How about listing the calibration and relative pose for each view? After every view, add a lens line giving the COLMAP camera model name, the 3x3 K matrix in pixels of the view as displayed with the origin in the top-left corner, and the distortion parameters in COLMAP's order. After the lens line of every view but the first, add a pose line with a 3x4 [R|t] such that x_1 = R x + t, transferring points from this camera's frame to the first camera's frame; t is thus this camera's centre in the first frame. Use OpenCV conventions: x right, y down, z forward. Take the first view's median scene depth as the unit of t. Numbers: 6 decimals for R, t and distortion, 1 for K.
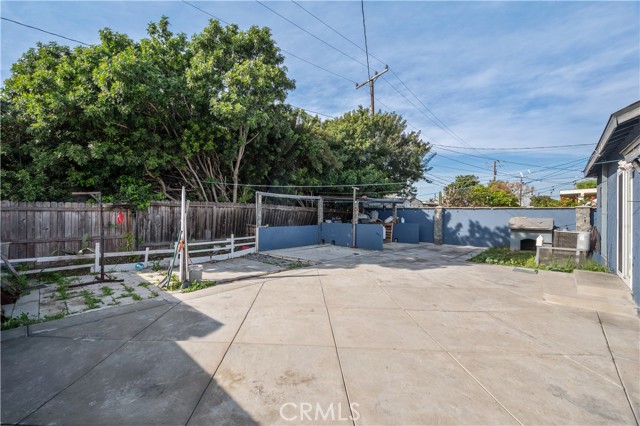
lens RADIAL K [[264.0, 0, 318.1], [0, 264.0, 210.2], [0, 0, 1]] dist [0.004474, 0.000140]
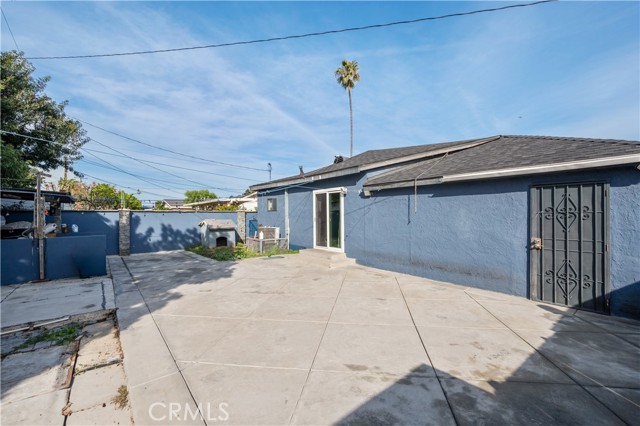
lens RADIAL K [[269.7, 0, 318.2], [0, 269.7, 215.7], [0, 0, 1]] dist [-0.003654, -0.000263]
pose [[0.151043, -0.007255, 0.988501, -0.294261], [0.002609, 0.999973, 0.006941, 0.003669], [-0.988524, 0.001530, 0.151057, 0.305165]]
